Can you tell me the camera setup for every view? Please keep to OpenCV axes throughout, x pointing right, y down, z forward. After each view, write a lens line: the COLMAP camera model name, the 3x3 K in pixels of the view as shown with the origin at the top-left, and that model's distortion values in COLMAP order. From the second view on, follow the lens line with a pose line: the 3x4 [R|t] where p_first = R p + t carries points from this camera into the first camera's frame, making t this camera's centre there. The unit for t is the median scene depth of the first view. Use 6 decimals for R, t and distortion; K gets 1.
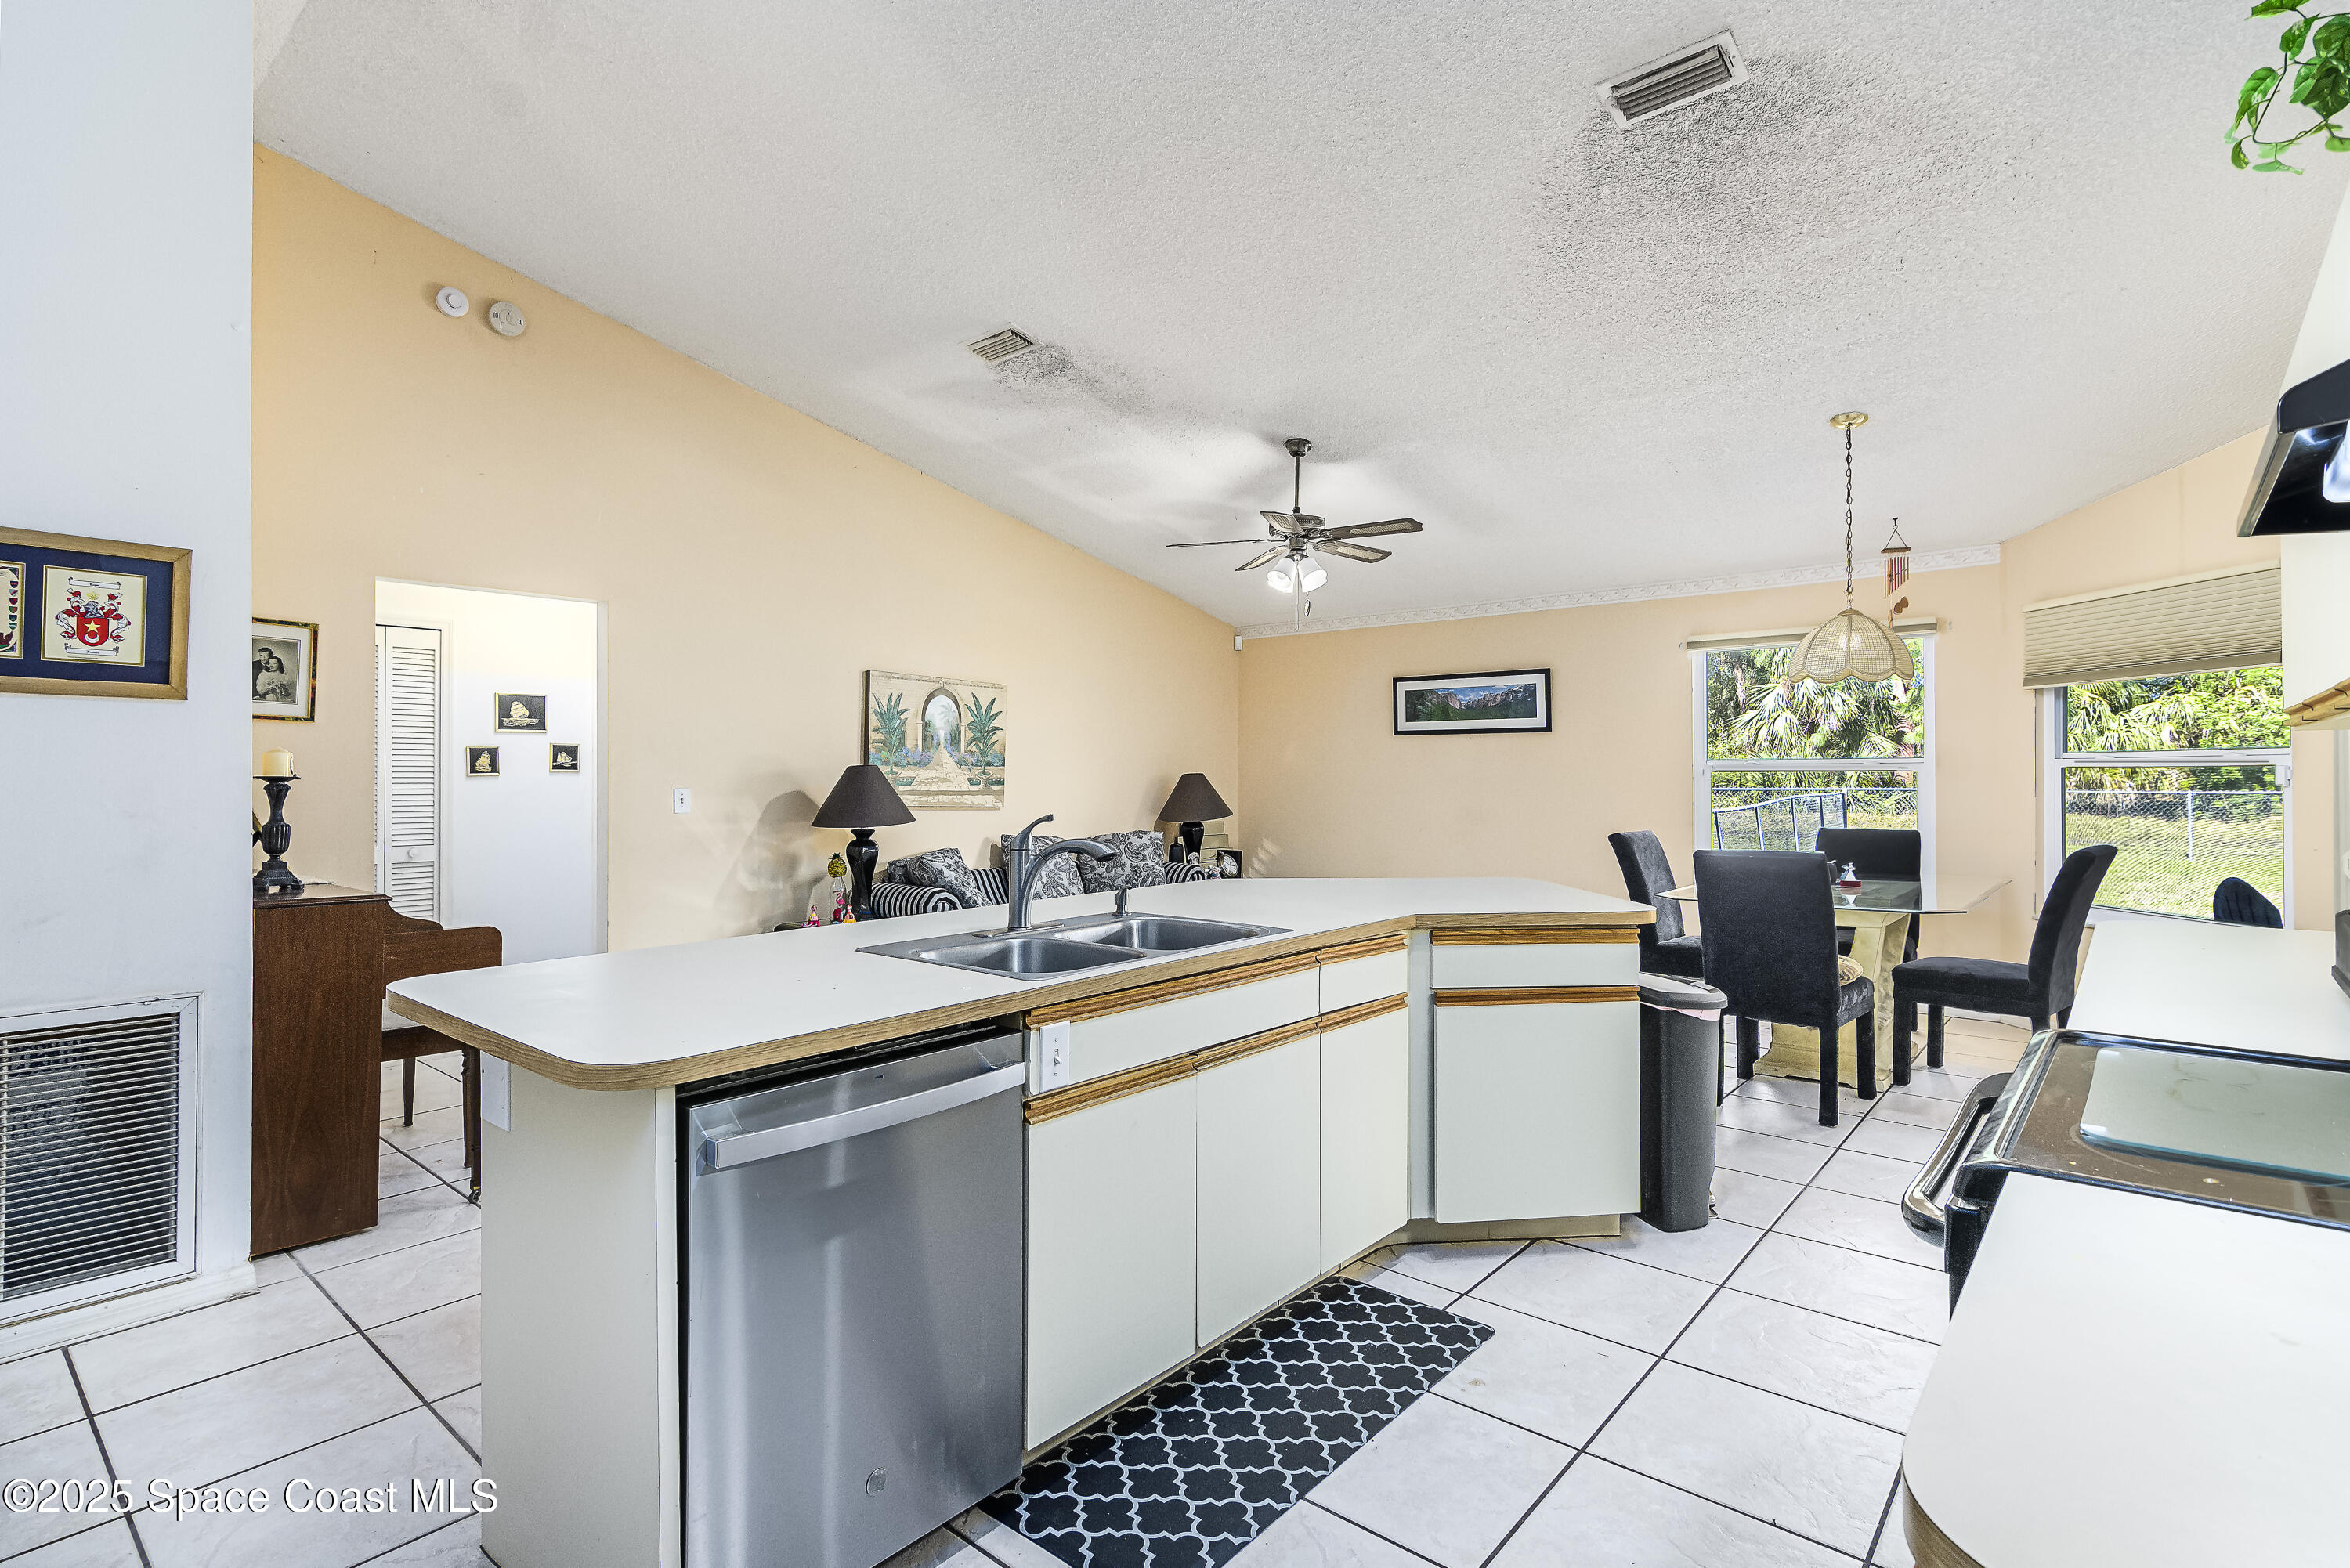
lens RADIAL K [[1134.6, 0, 1150.3], [0, 1134.6, 775.1], [0, 0, 1]] dist [-0.000991, 0.001785]
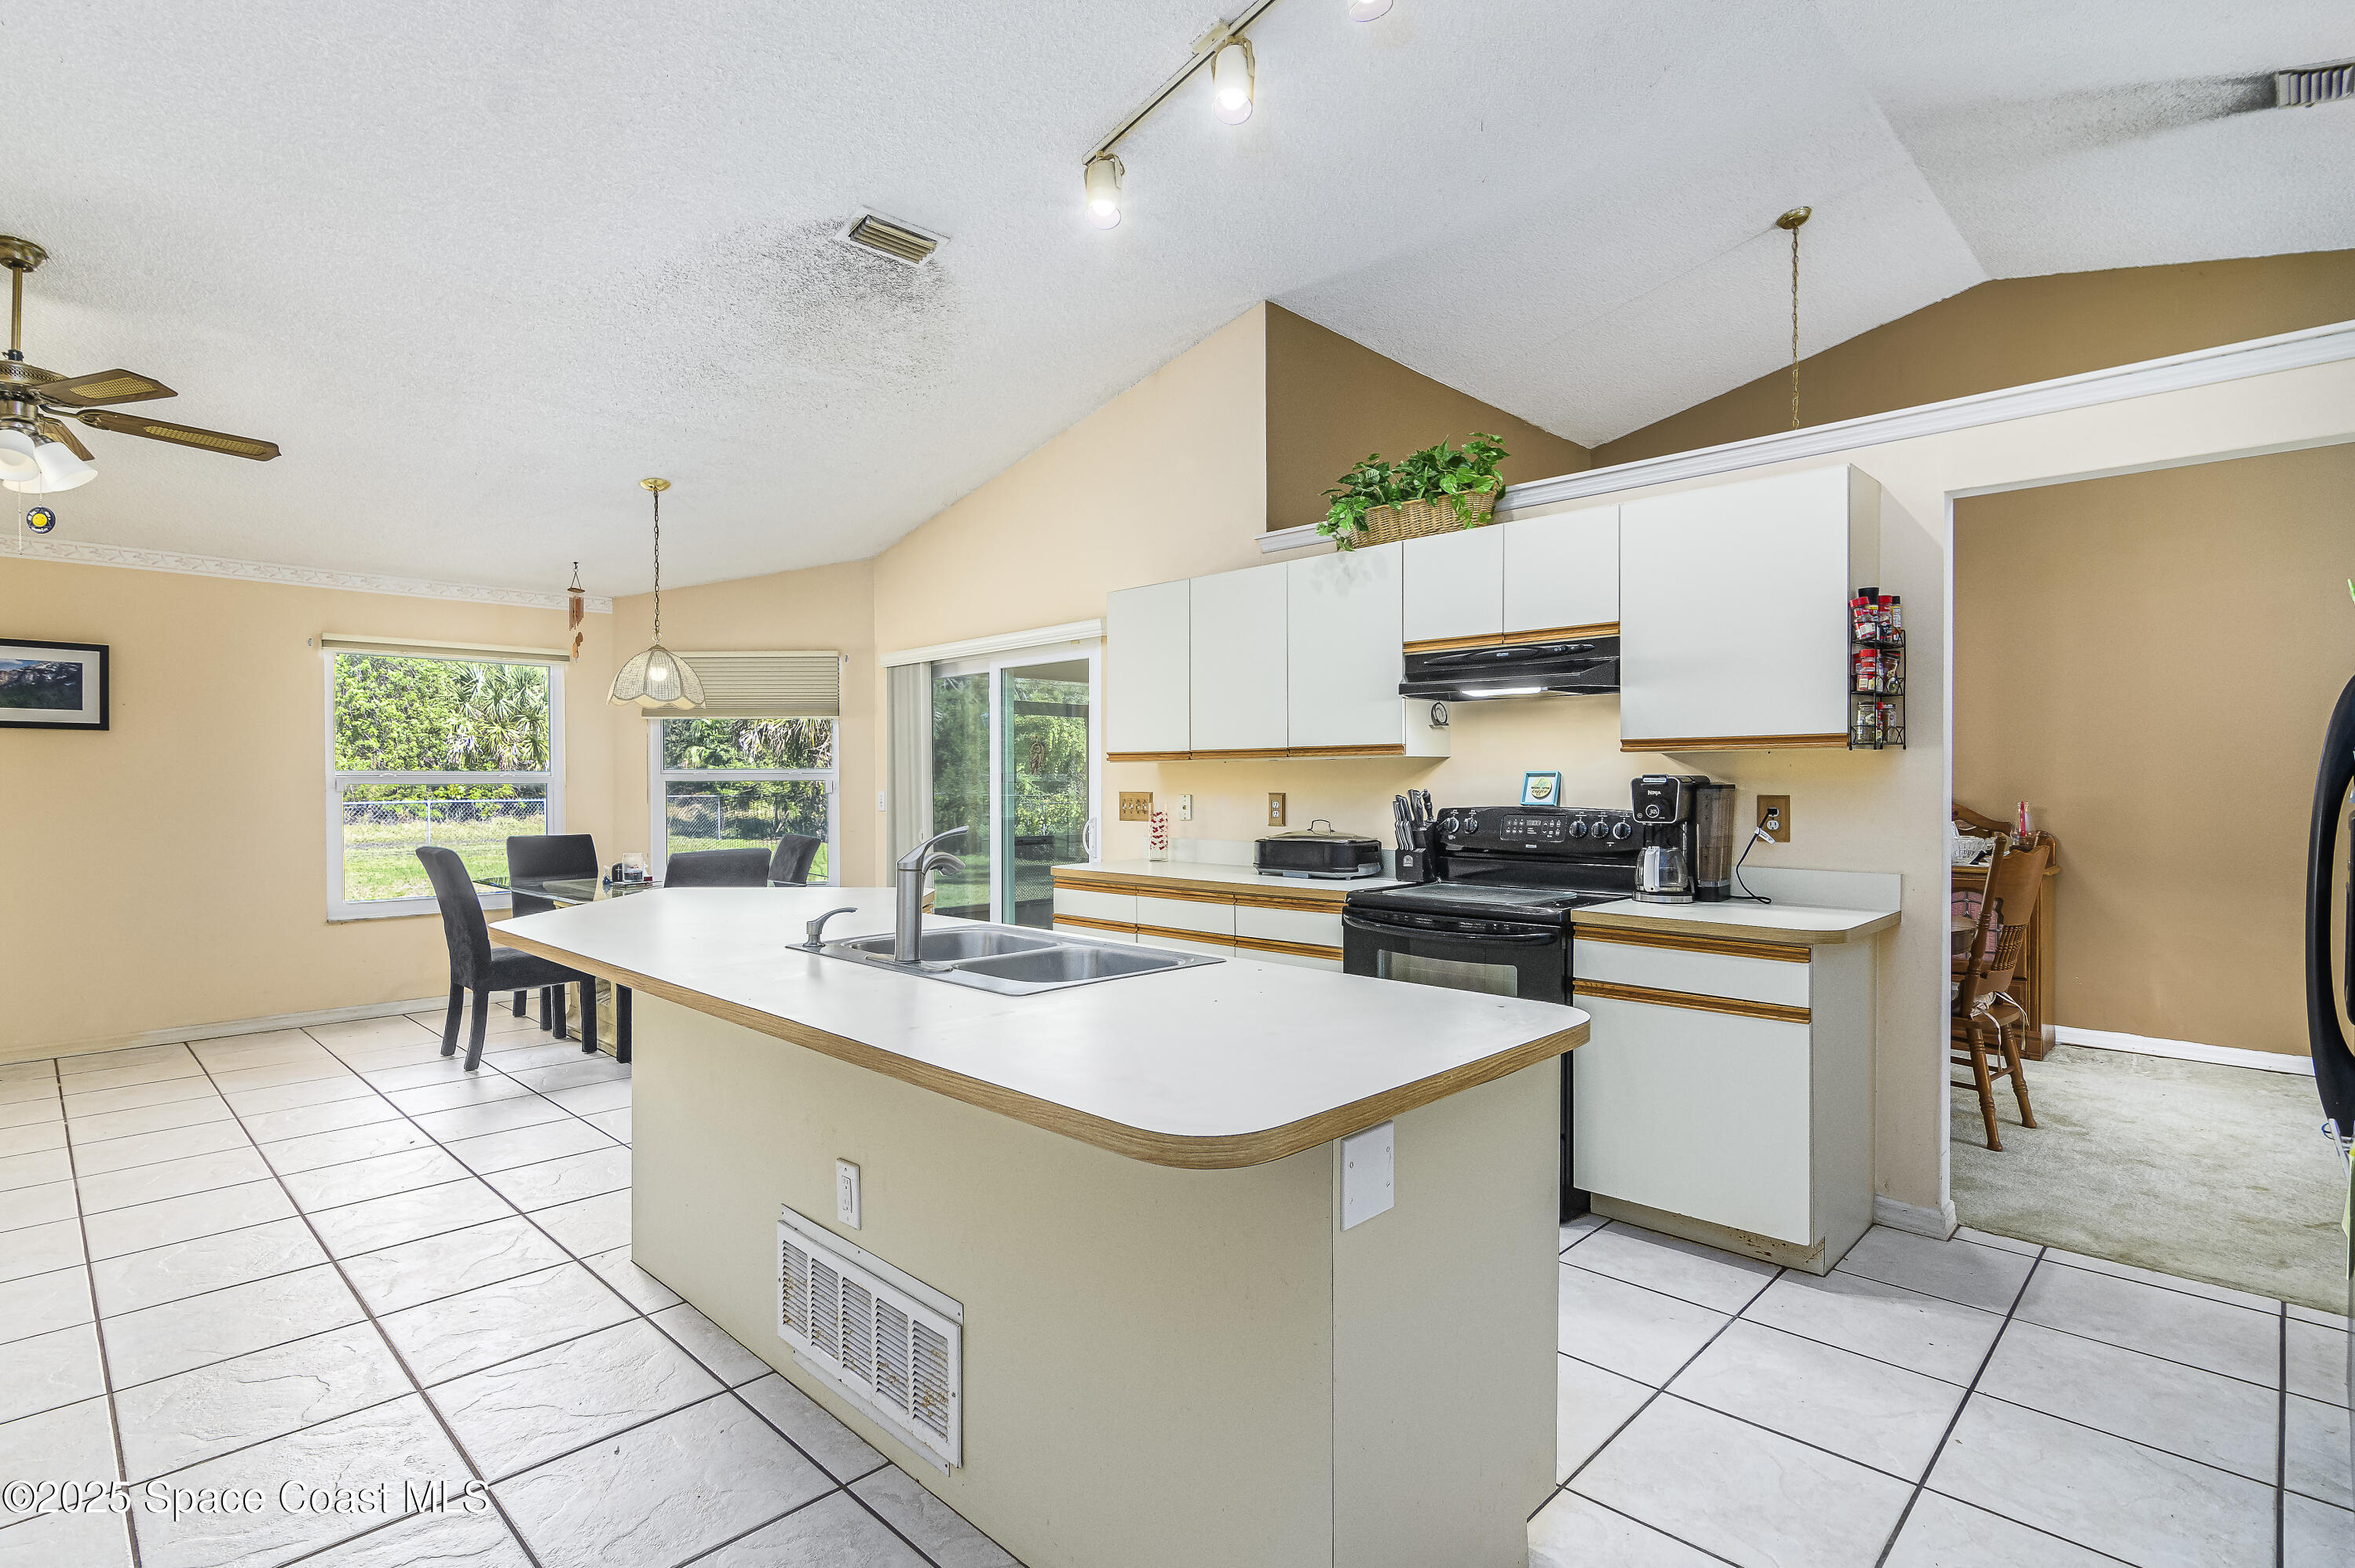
lens RADIAL K [[1137.0, 0, 1159.6], [0, 1137.0, 786.2], [0, 0, 1]] dist [-0.000991, 0.001785]
pose [[0.069197, 0.004069, 0.997595, -0.337776], [0.002520, 0.999988, -0.004254, 0.002552], [-0.997600, 0.002808, 0.069186, 0.266002]]
